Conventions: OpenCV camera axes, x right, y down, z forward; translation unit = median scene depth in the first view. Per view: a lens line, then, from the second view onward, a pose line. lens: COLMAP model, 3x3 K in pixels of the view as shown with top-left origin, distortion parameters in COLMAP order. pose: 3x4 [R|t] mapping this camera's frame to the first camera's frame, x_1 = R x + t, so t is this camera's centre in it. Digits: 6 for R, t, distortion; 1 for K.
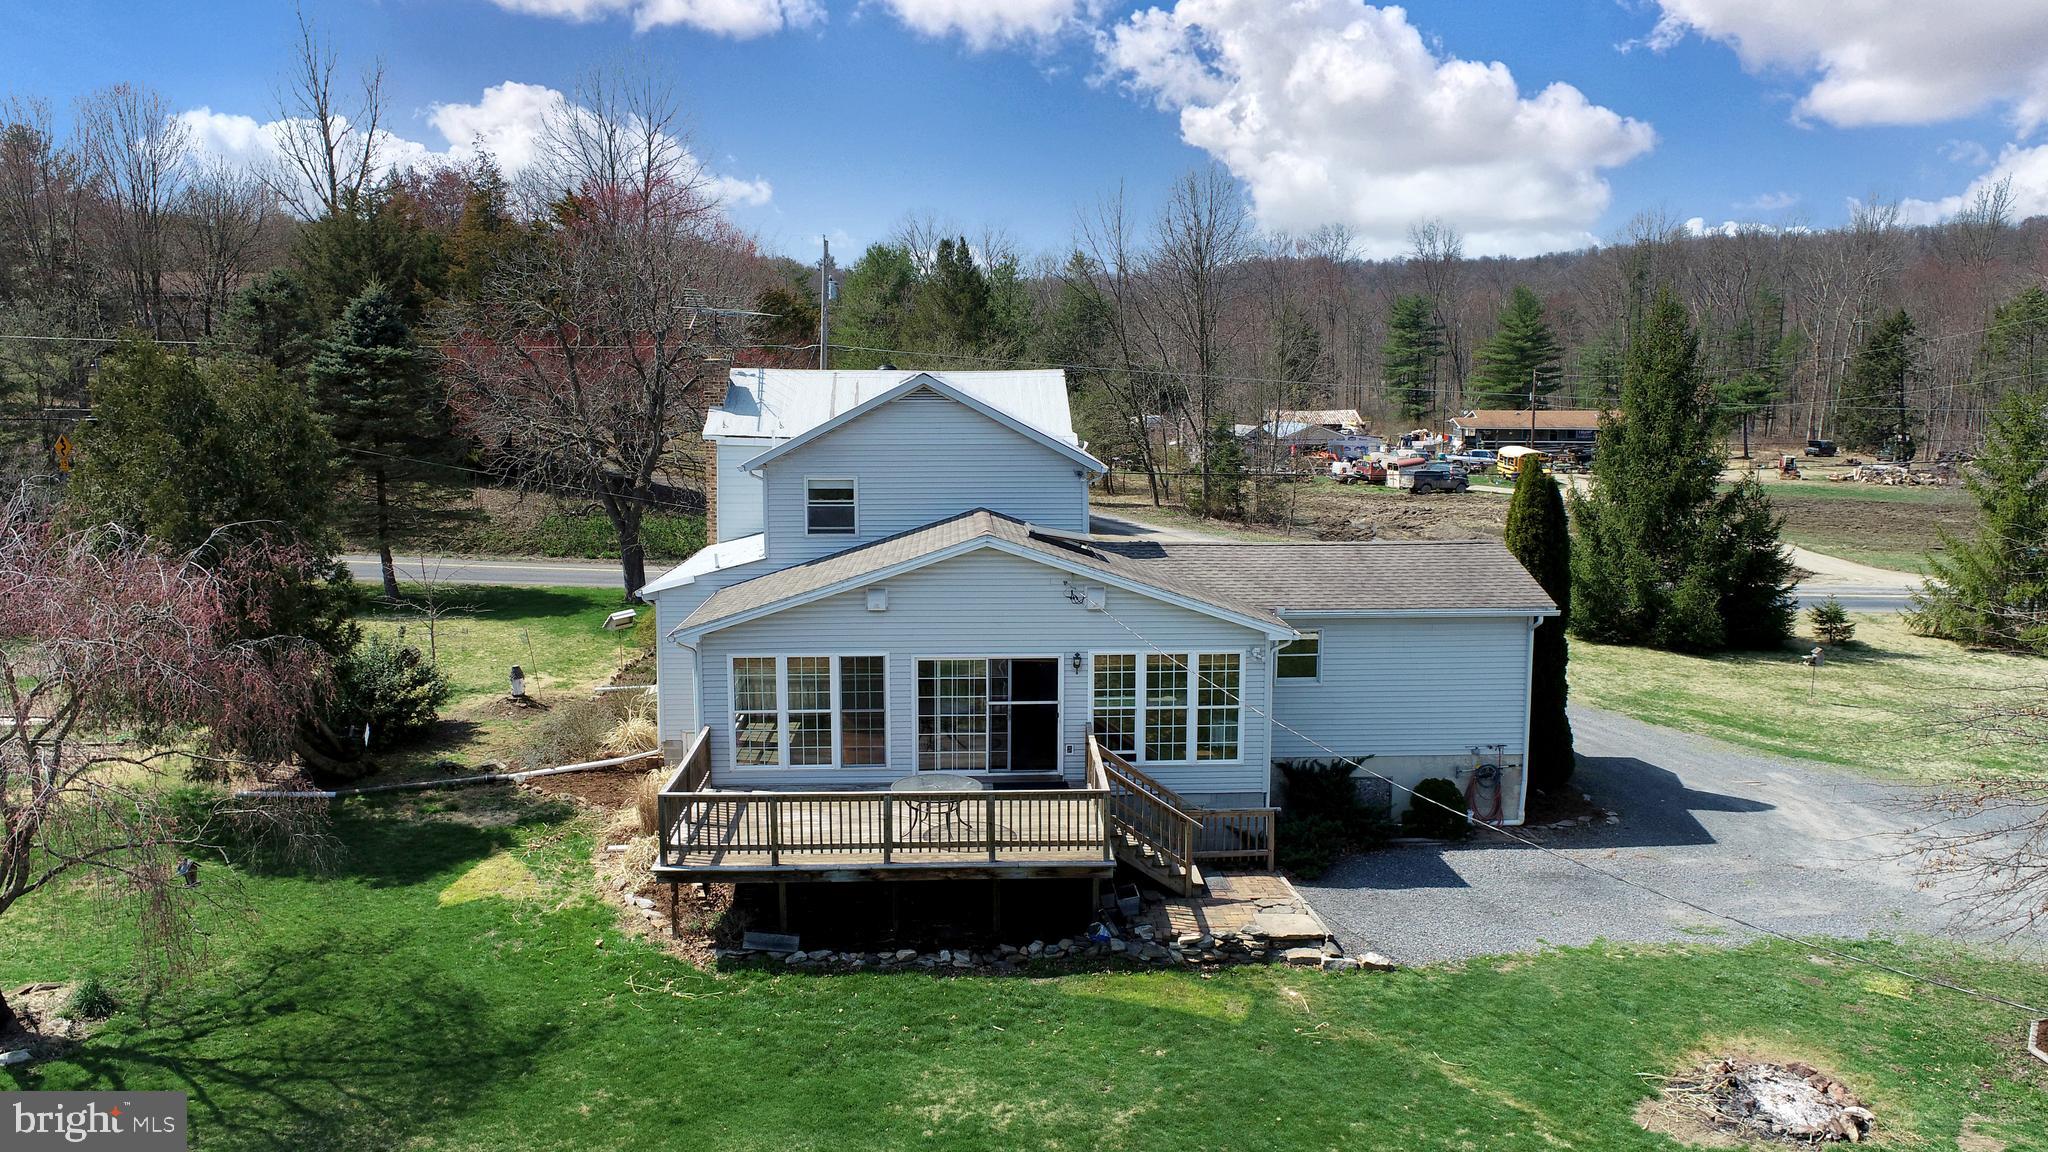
lens RADIAL K [[1373.6, 0, 1025.8], [0, 1373.6, 573.9], [0, 0, 1]] dist [-0.015457, 0.003765]
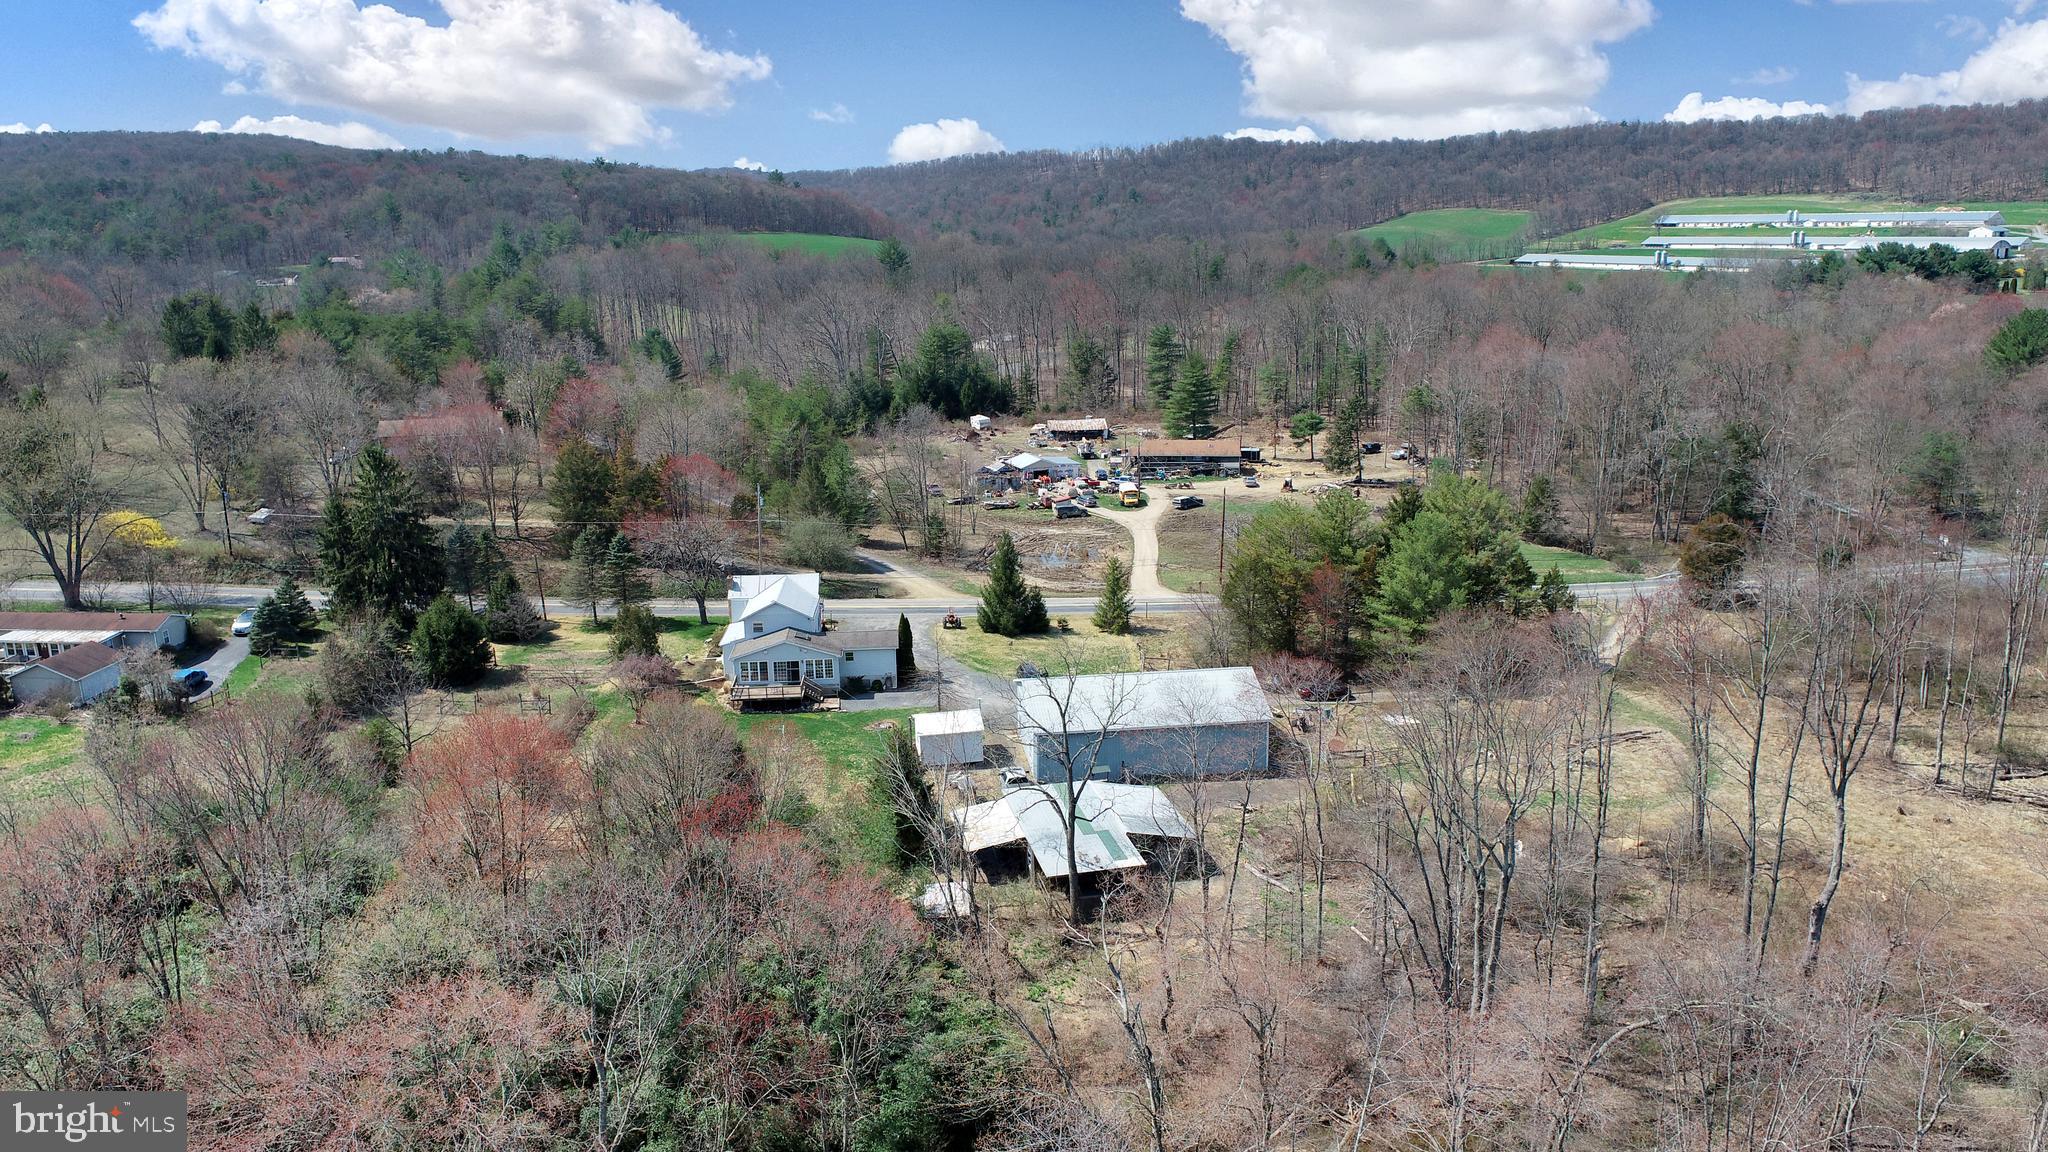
lens RADIAL K [[1373.6, 0, 1025.8], [0, 1373.6, 573.9], [0, 0, 1]] dist [-0.015457, 0.003765]
pose [[0.999582, -0.019972, 0.020884, 0.812782], [0.017527, 0.993630, 0.111318, -0.869377], [-0.022974, -0.110906, 0.993565, -4.396198]]
